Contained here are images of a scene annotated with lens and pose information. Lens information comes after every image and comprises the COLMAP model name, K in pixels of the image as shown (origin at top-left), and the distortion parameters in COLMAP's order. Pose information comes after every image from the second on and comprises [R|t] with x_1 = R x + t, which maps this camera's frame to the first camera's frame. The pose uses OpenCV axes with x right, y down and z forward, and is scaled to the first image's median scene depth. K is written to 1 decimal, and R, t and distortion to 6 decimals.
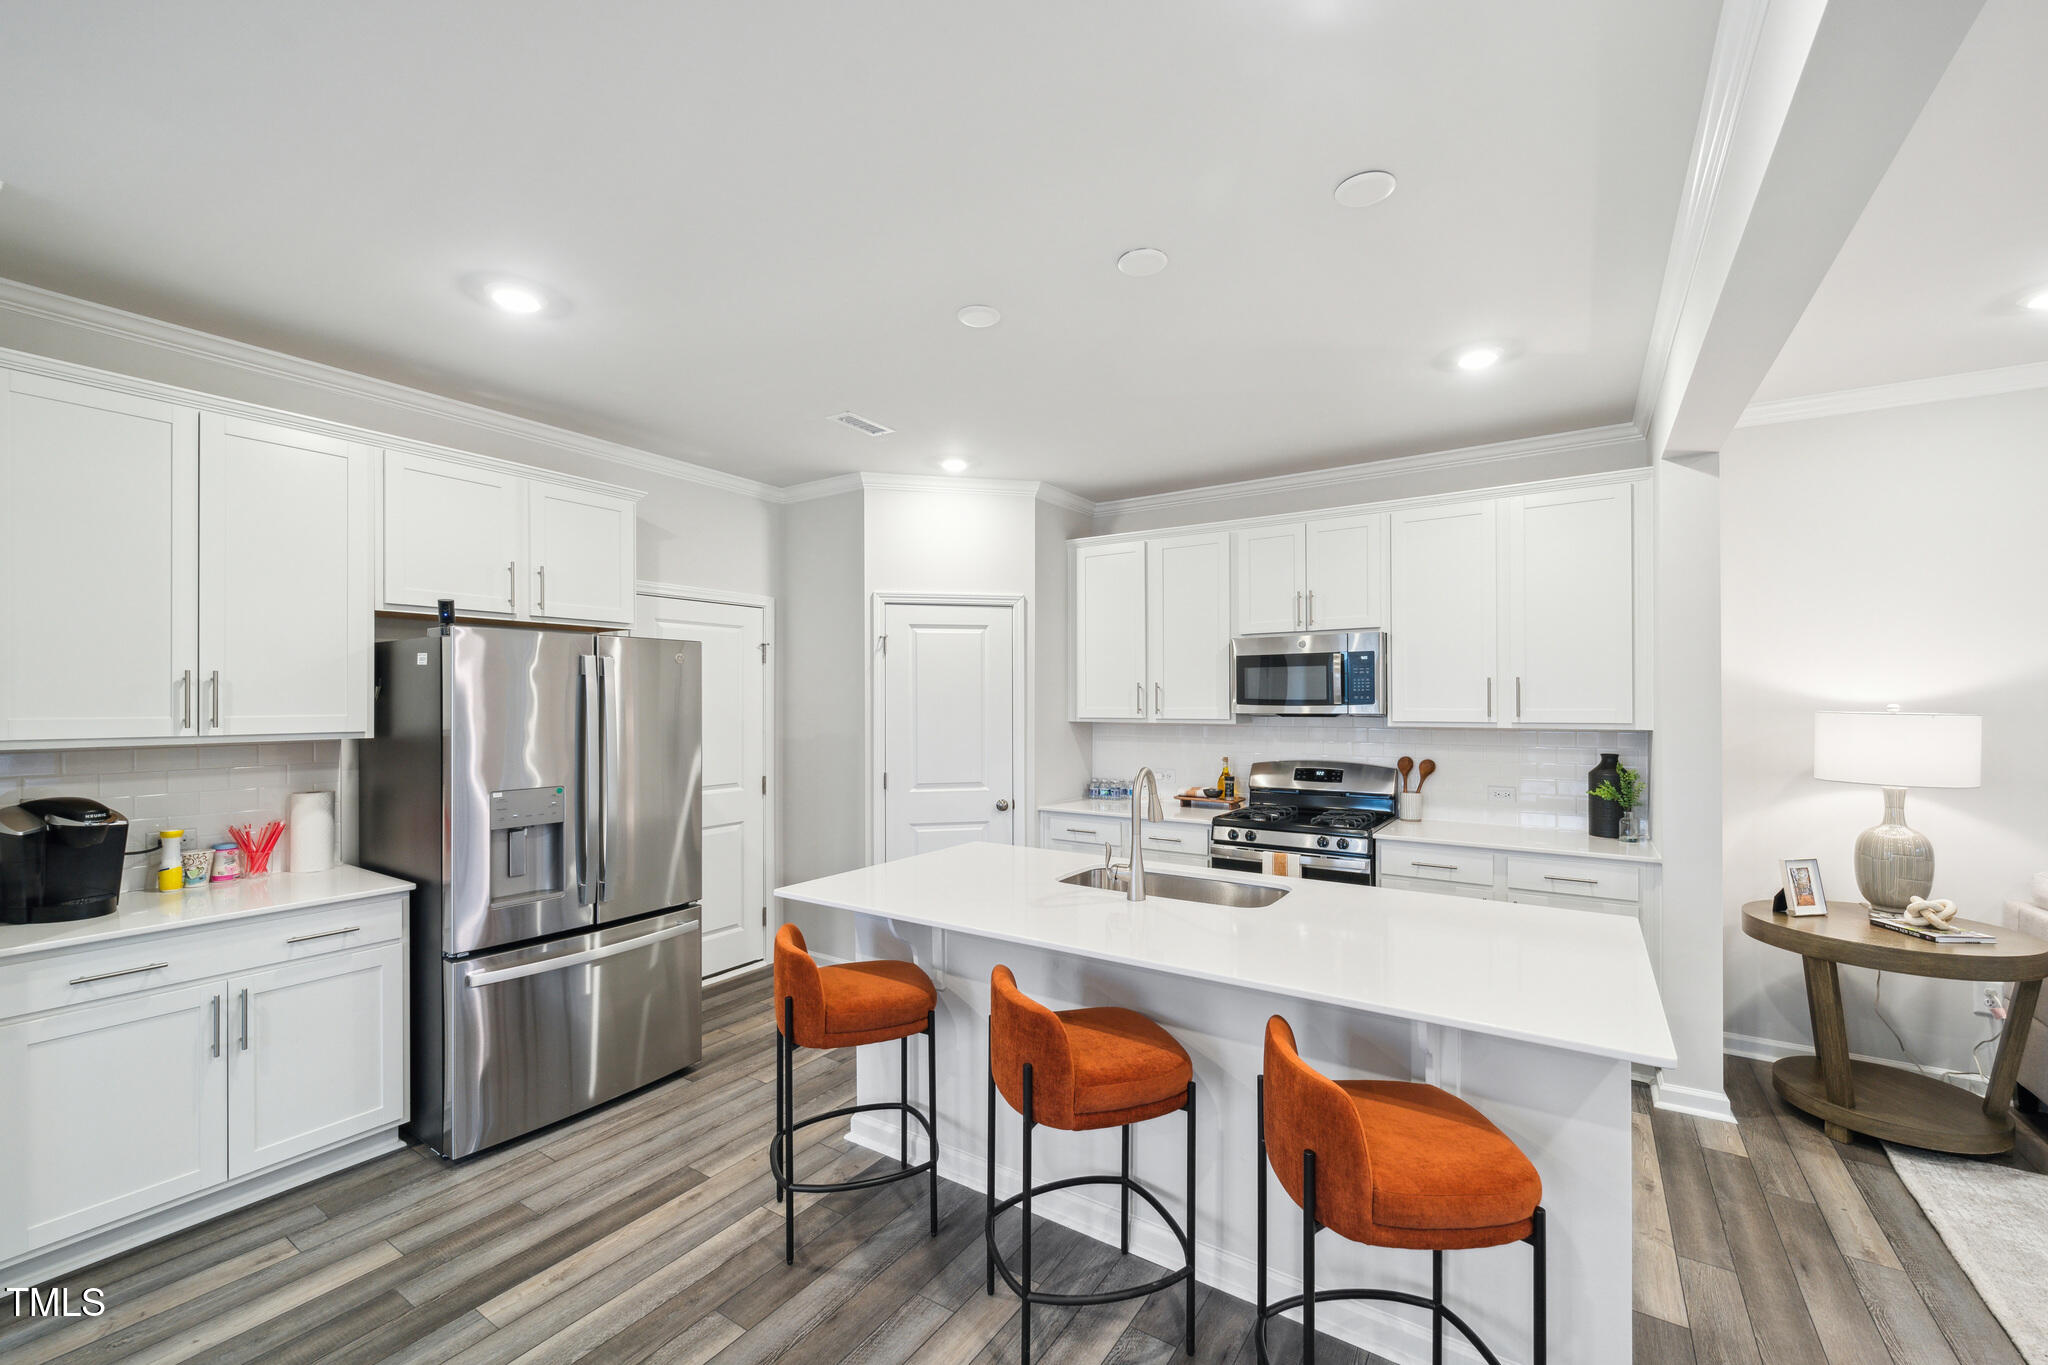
lens RADIAL K [[822.8, 0, 1023.2], [0, 822.8, 688.5], [0, 0, 1]] dist [-0.000718, -0.000232]
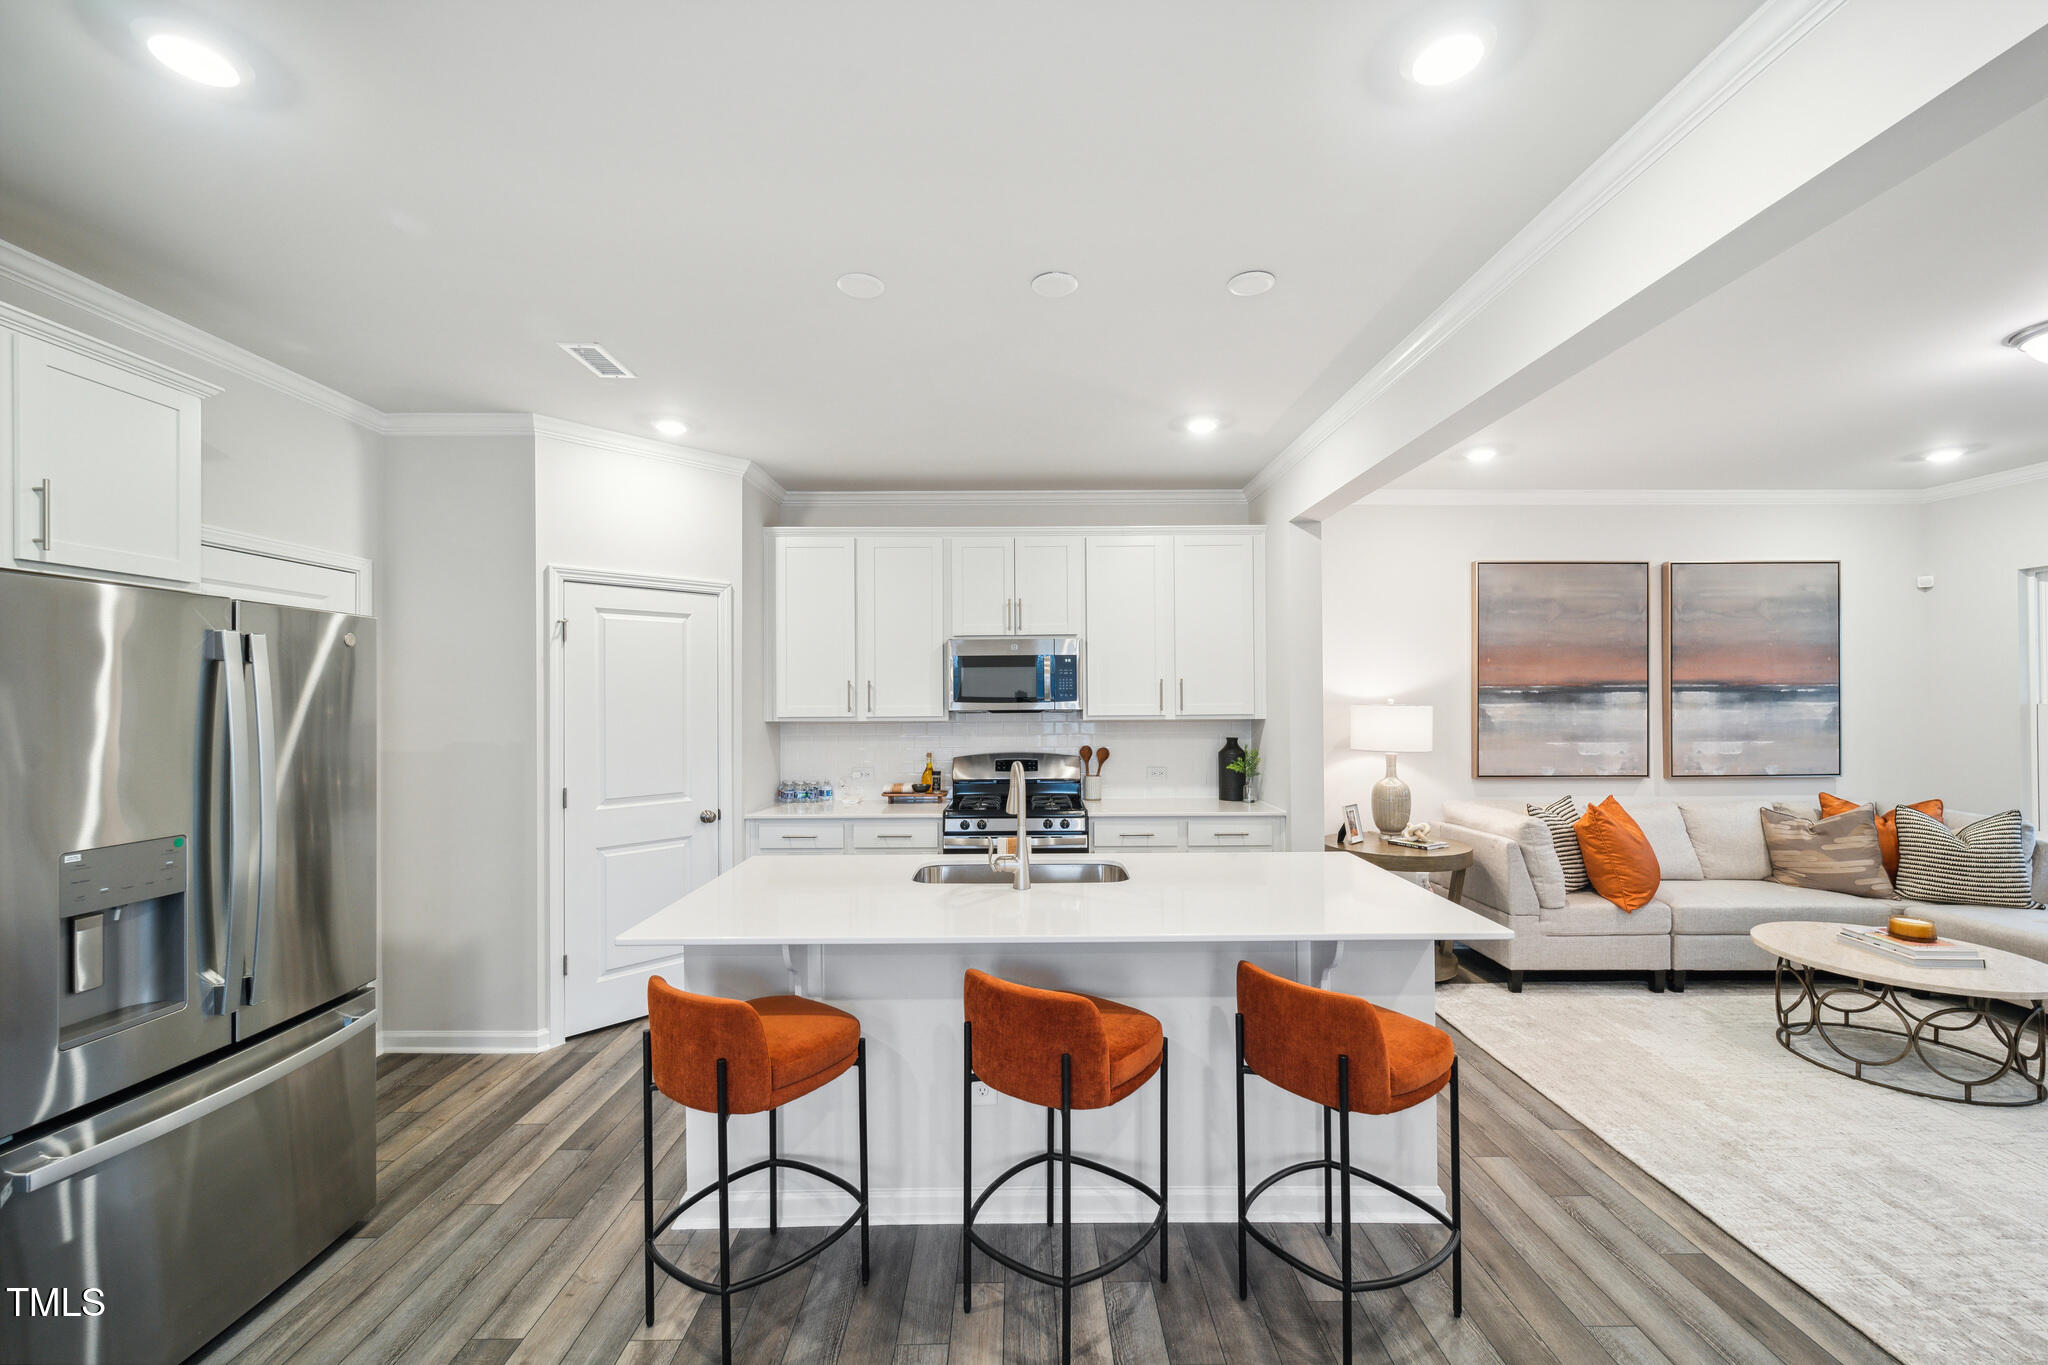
lens RADIAL K [[818.3, 0, 1024.0], [0, 818.3, 682.5], [0, 0, 1]] dist [-0.002982, -0.000784]
pose [[0.830740, 0.008004, 0.556604, -0.267736], [-0.004254, 0.999959, -0.008030, 0.002522], [-0.556645, 0.004303, 0.830739, 0.083577]]
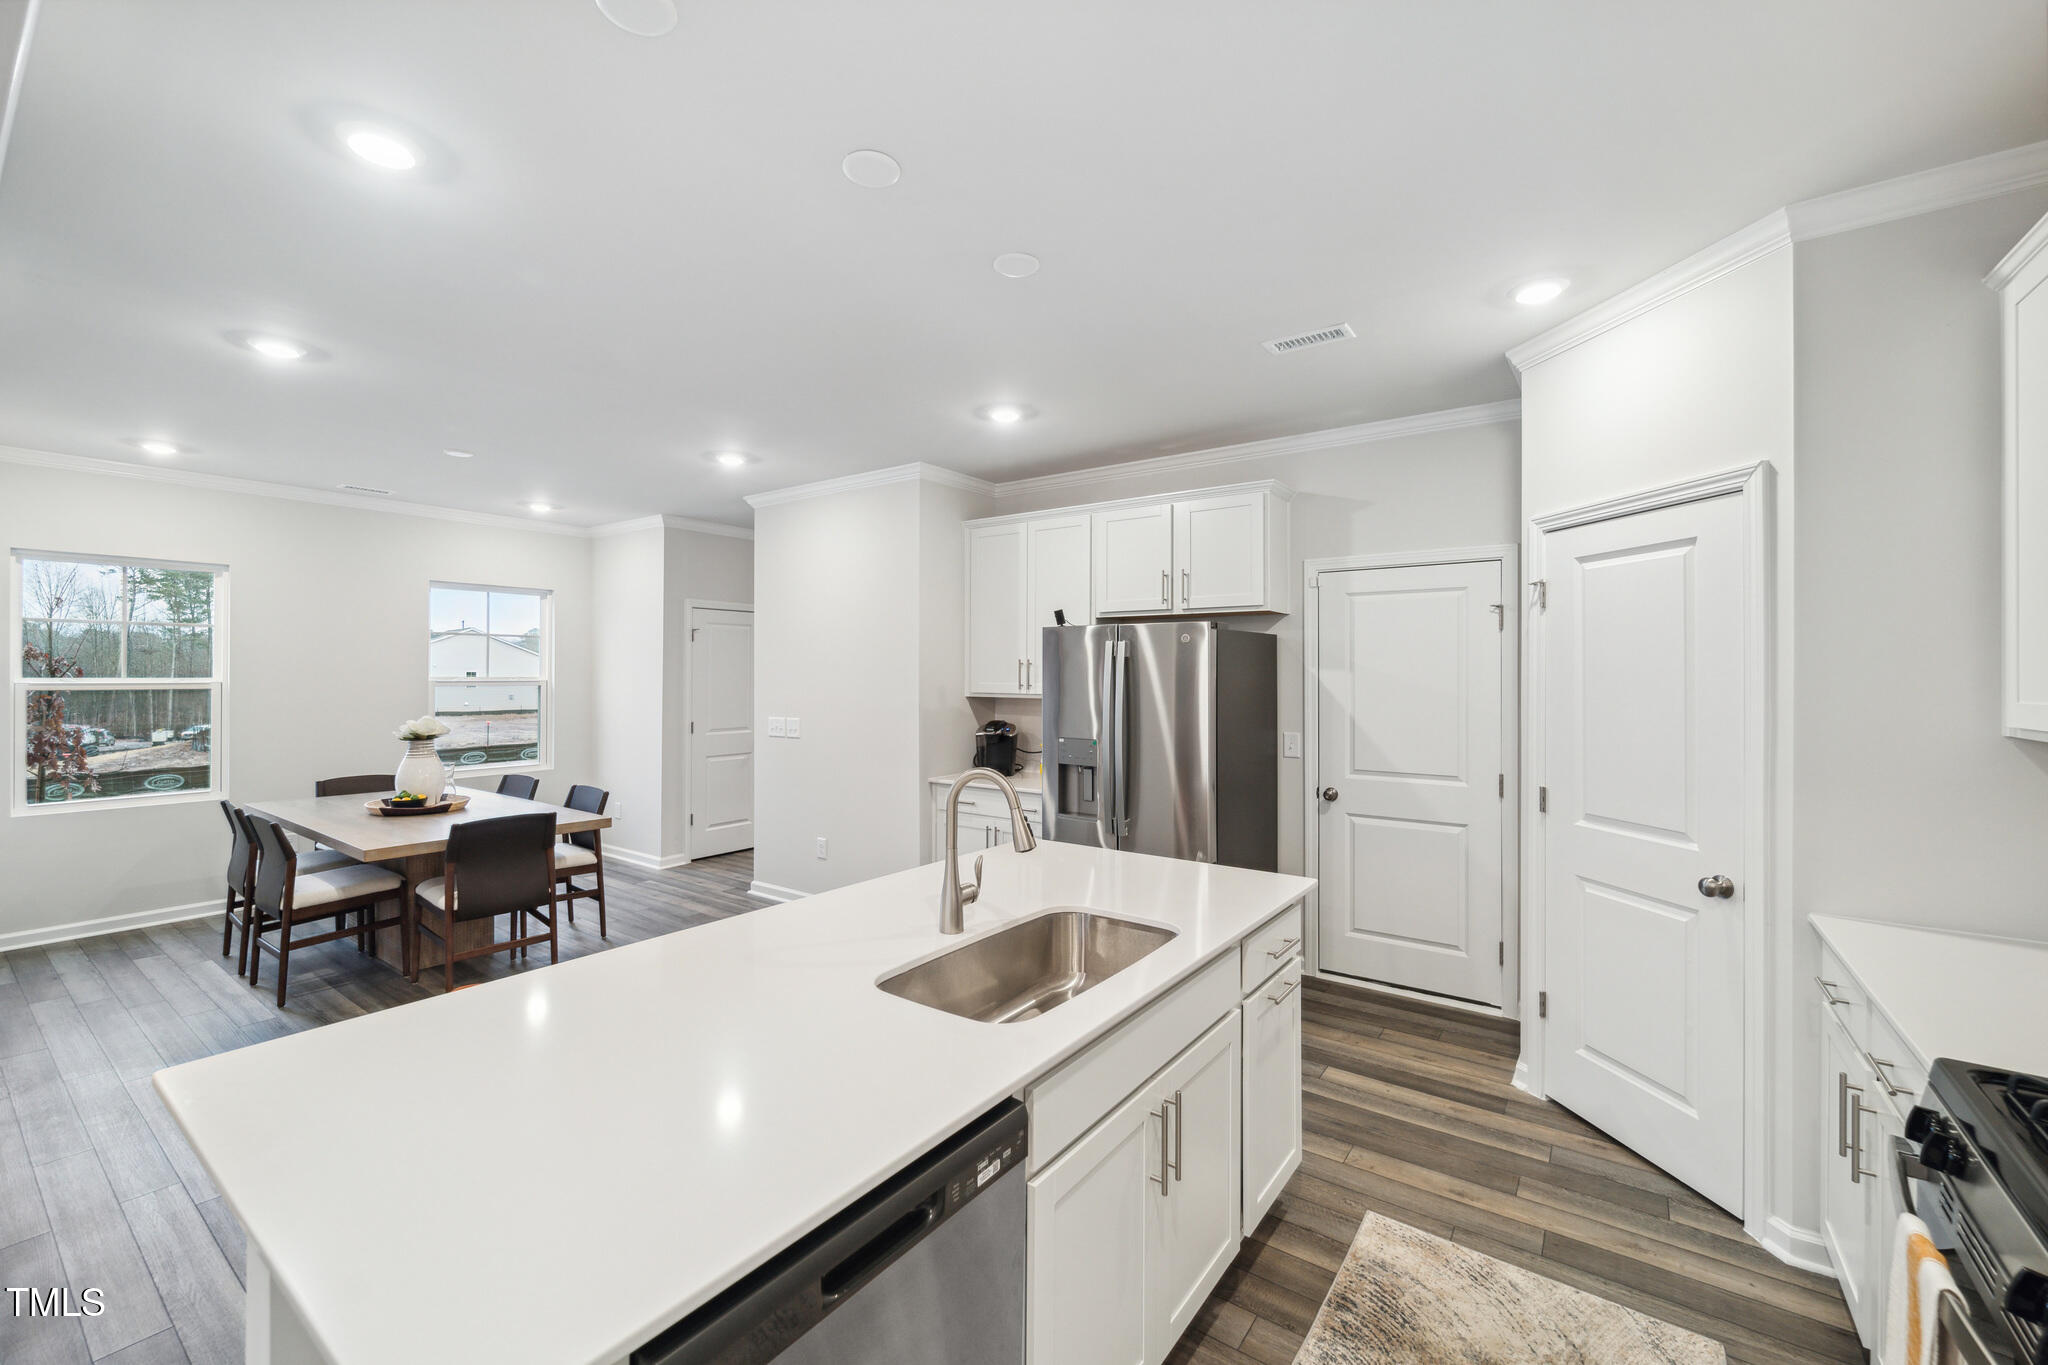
lens RADIAL K [[821.6, 0, 1031.7], [0, 821.6, 669.0], [0, 0, 1]] dist [-0.001095, -0.000779]
pose [[-0.031686, -0.005134, -0.999485, 0.566427], [0.010230, 0.999933, -0.005461, 0.006909], [0.999446, -0.010398, -0.031631, 0.679809]]
